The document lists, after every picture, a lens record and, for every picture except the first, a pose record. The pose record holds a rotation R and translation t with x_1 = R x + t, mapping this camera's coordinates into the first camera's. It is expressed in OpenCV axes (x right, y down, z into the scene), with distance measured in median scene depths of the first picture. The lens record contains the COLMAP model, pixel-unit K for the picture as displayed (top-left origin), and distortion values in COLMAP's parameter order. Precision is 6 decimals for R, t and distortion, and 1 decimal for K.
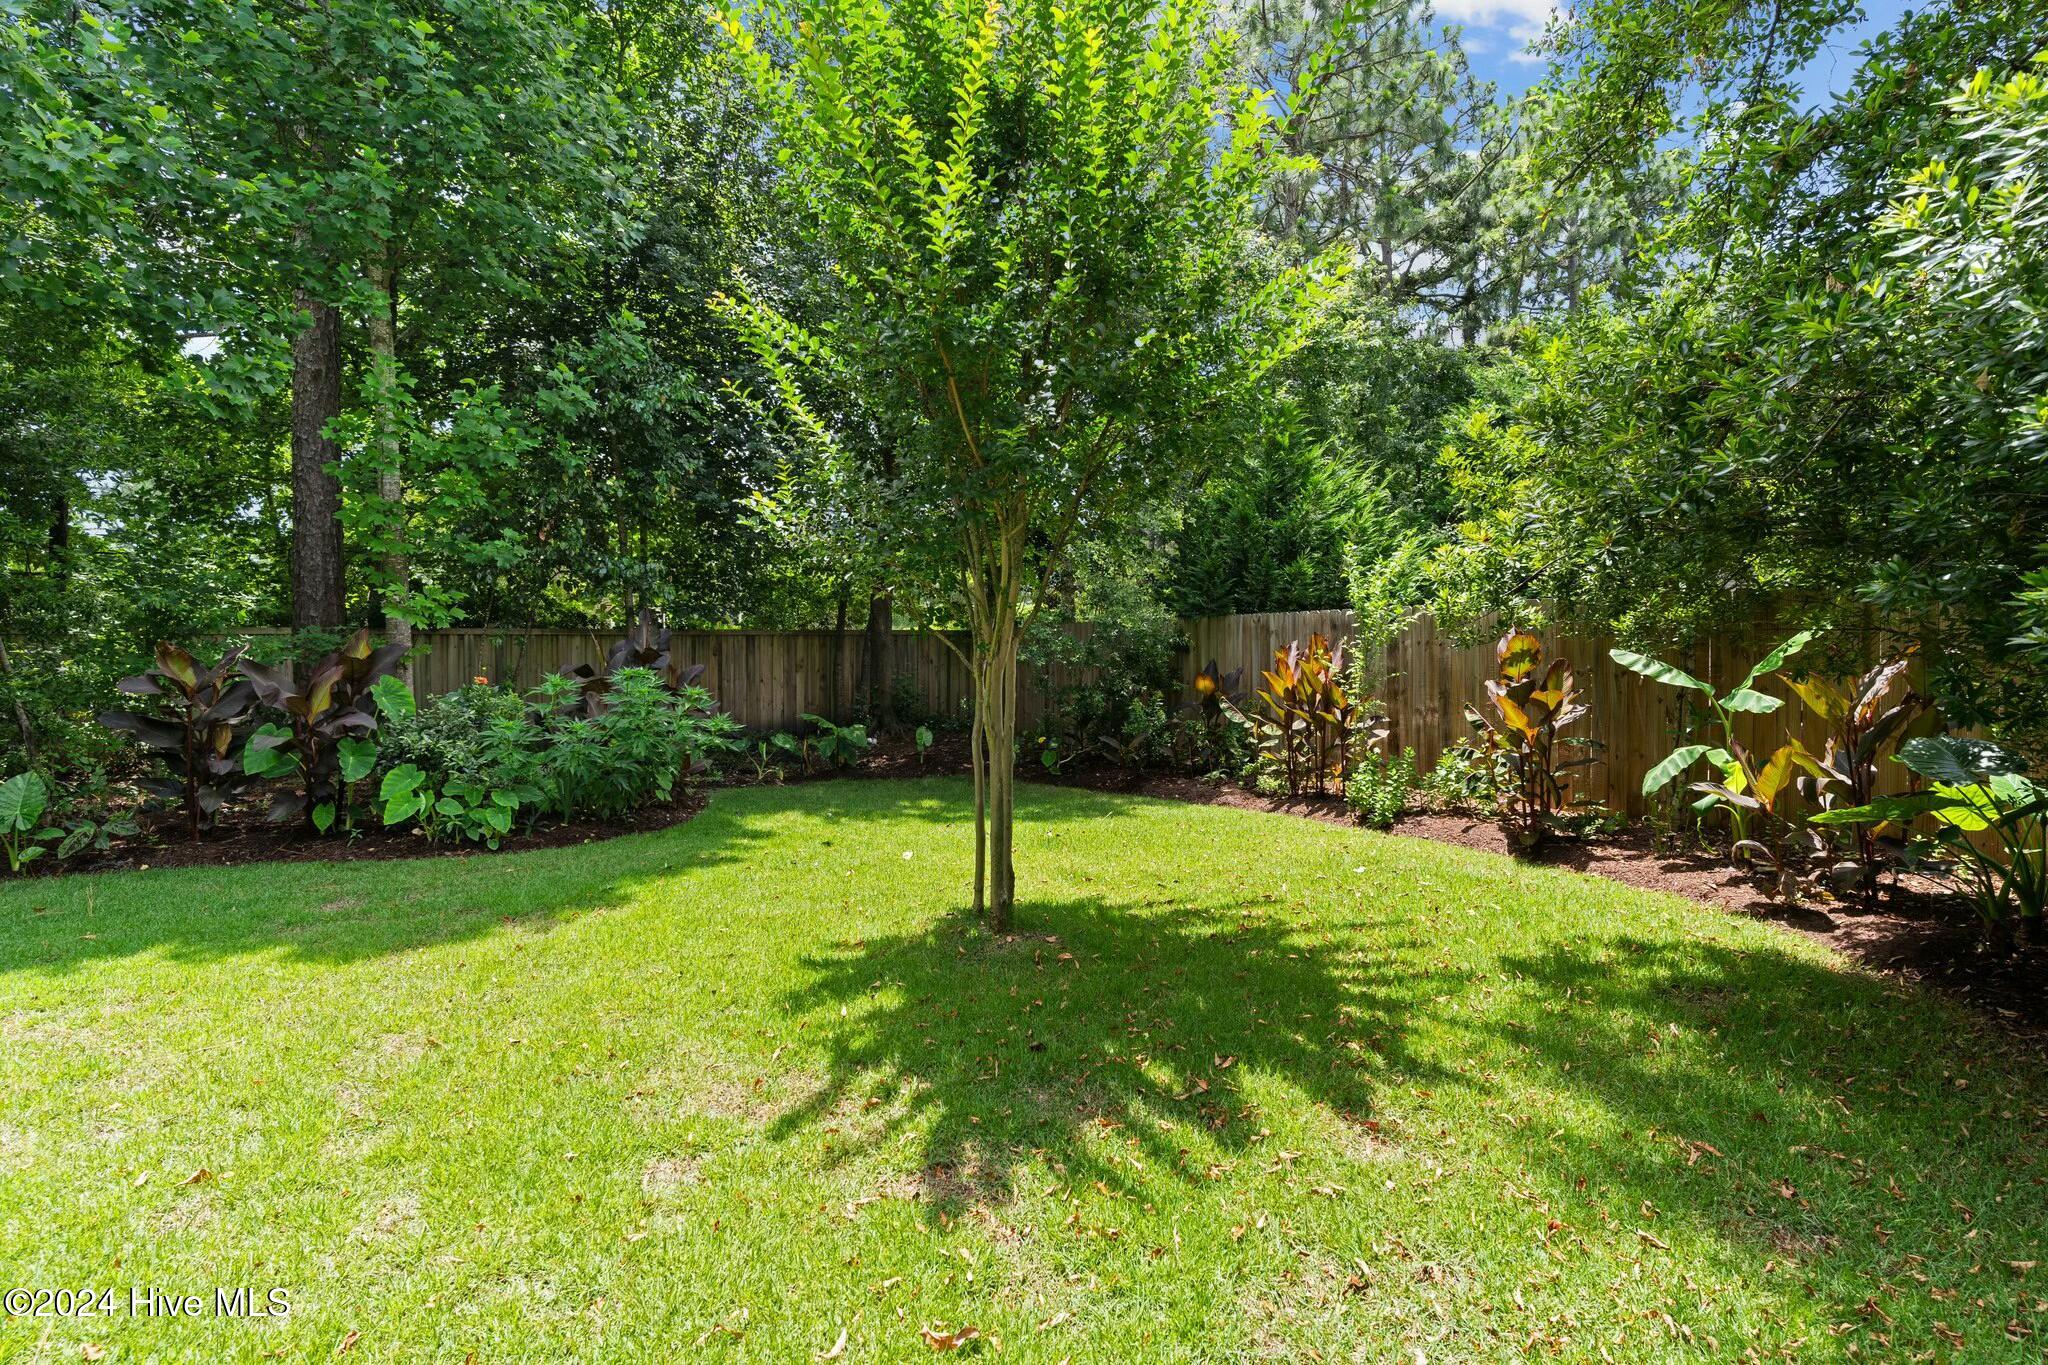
lens RADIAL K [[987.8, 0, 1021.6], [0, 987.8, 679.8], [0, 0, 1]] dist [0.002174, 0.000243]
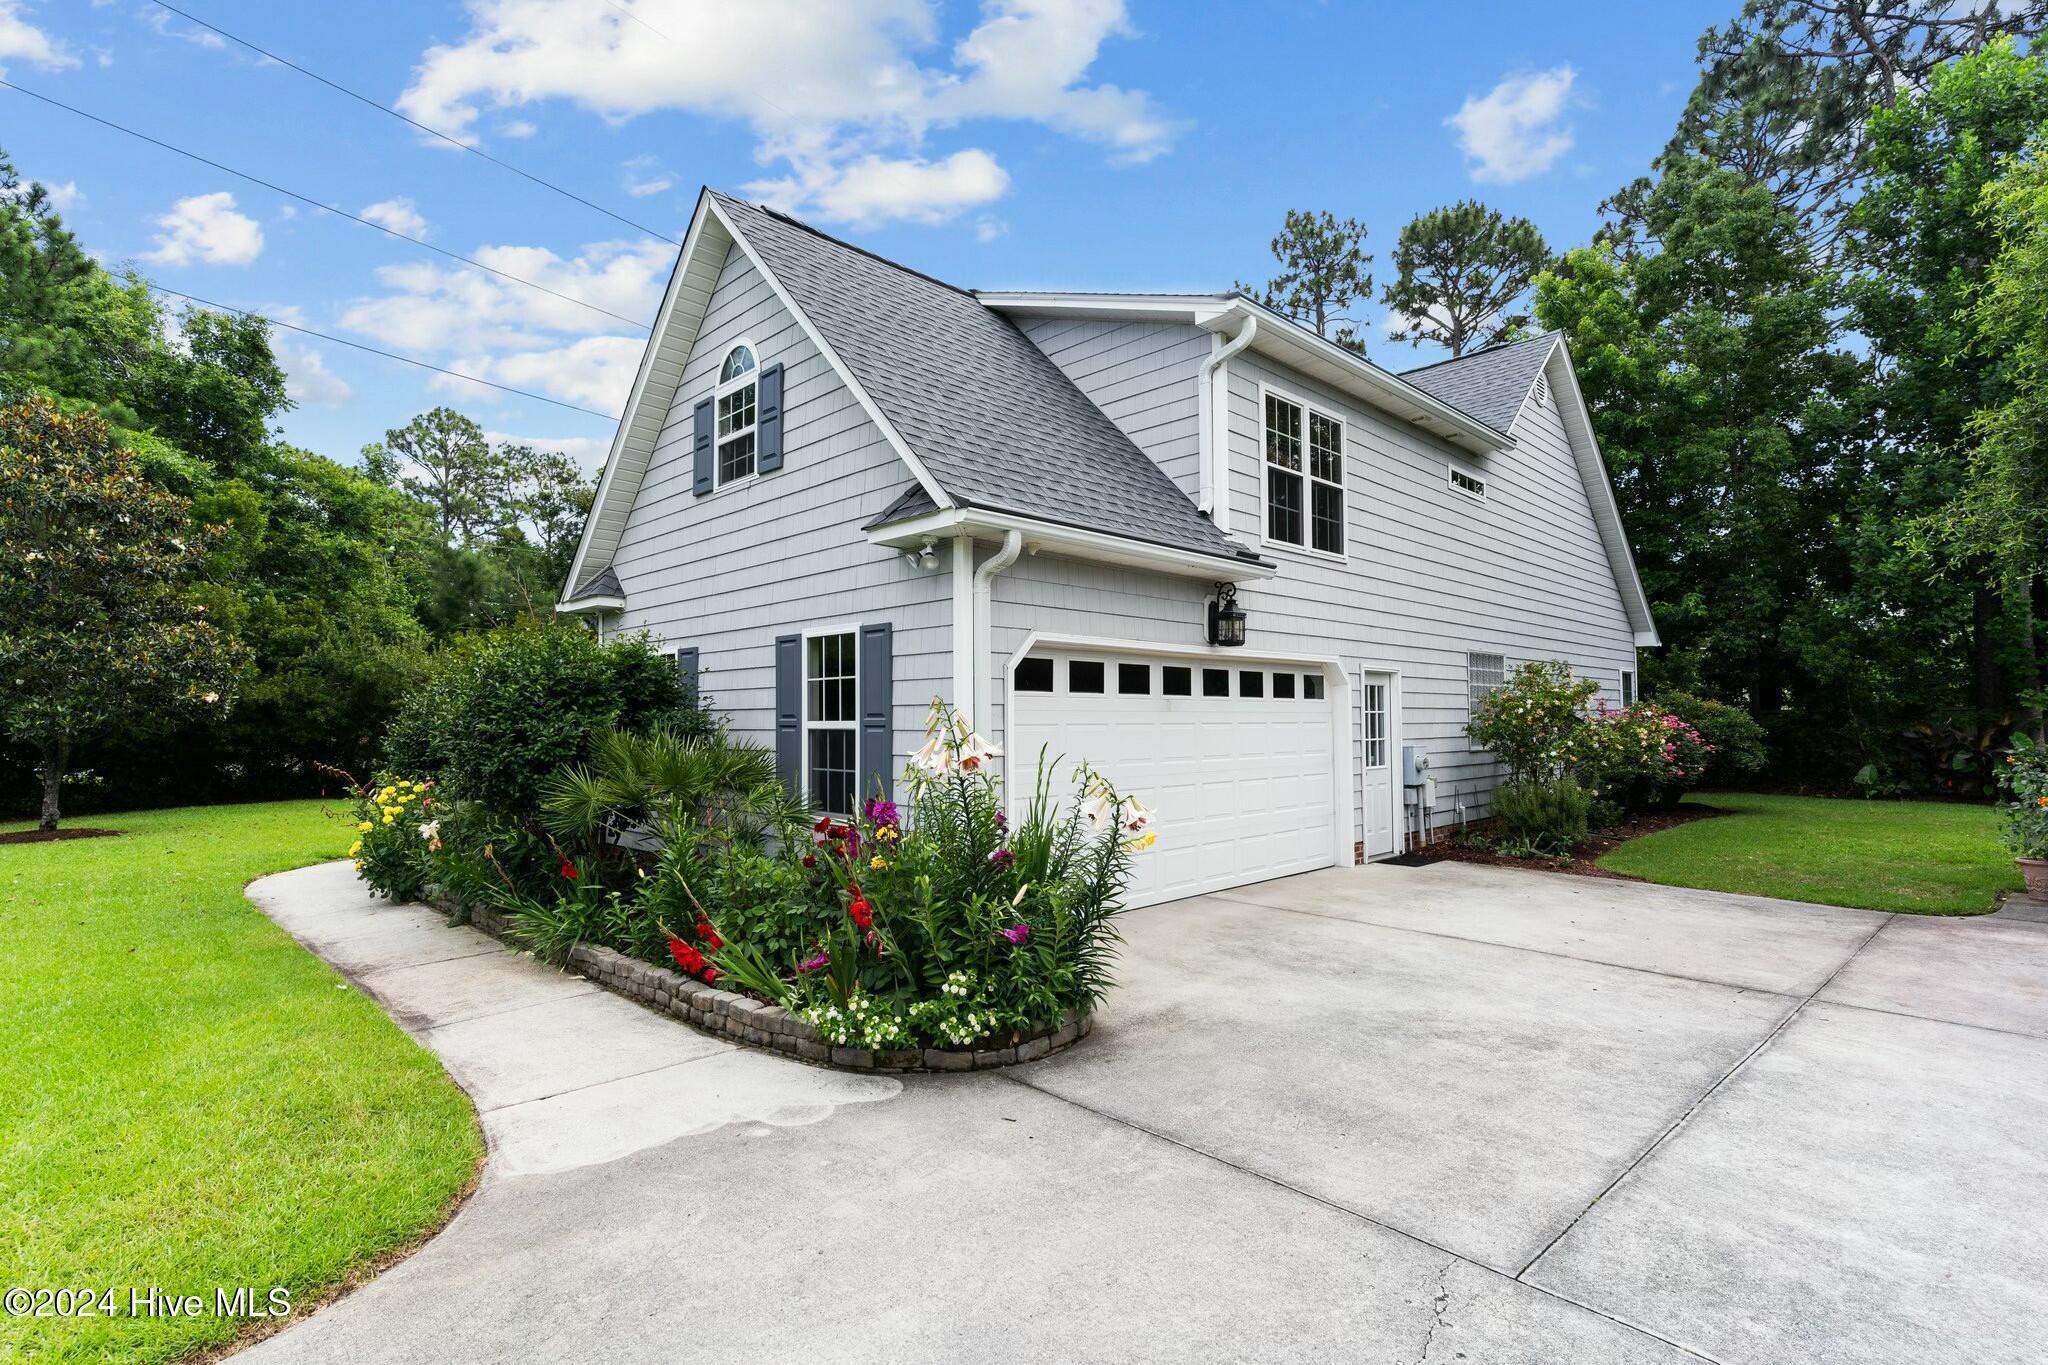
lens RADIAL K [[987.8, 0, 1021.6], [0, 987.8, 679.8], [0, 0, 1]] dist [0.002174, 0.000243]
pose [[0.159342, -0.042824, -0.986294, 1.249299], [-0.017714, 0.998774, -0.046228, 0.021451], [0.987064, 0.024837, 0.158388, -1.636171]]
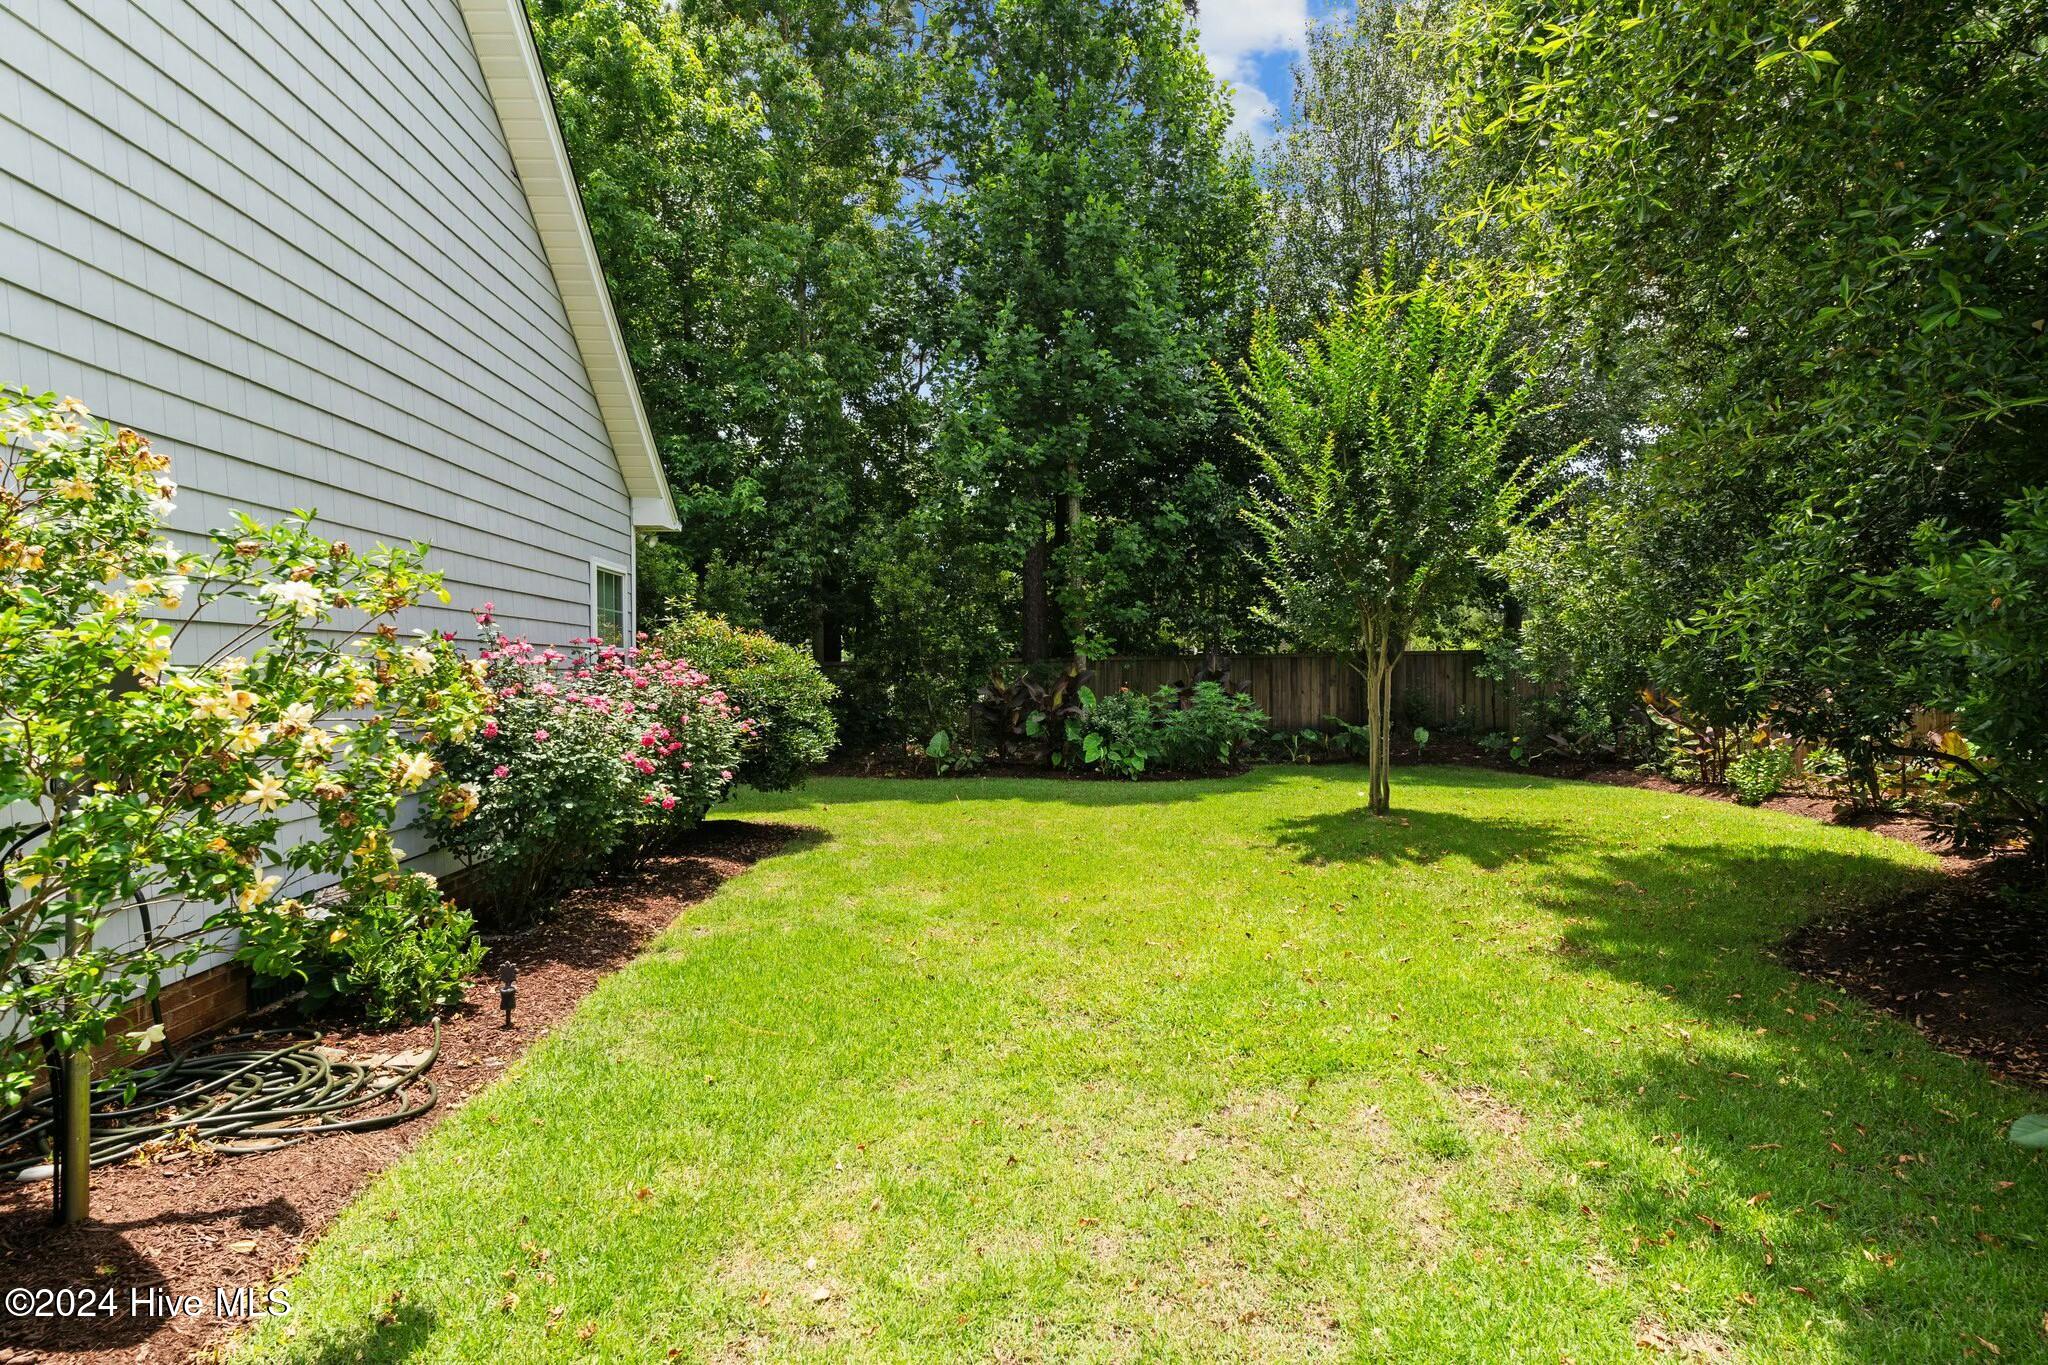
lens RADIAL K [[987.8, 0, 1021.6], [0, 987.8, 679.8], [0, 0, 1]] dist [0.002174, 0.000243]
pose [[0.843385, -0.002878, -0.537302, 0.266591], [-0.005426, 0.999889, -0.013873, 0.009859], [0.537282, 0.014616, 0.843276, -0.642002]]
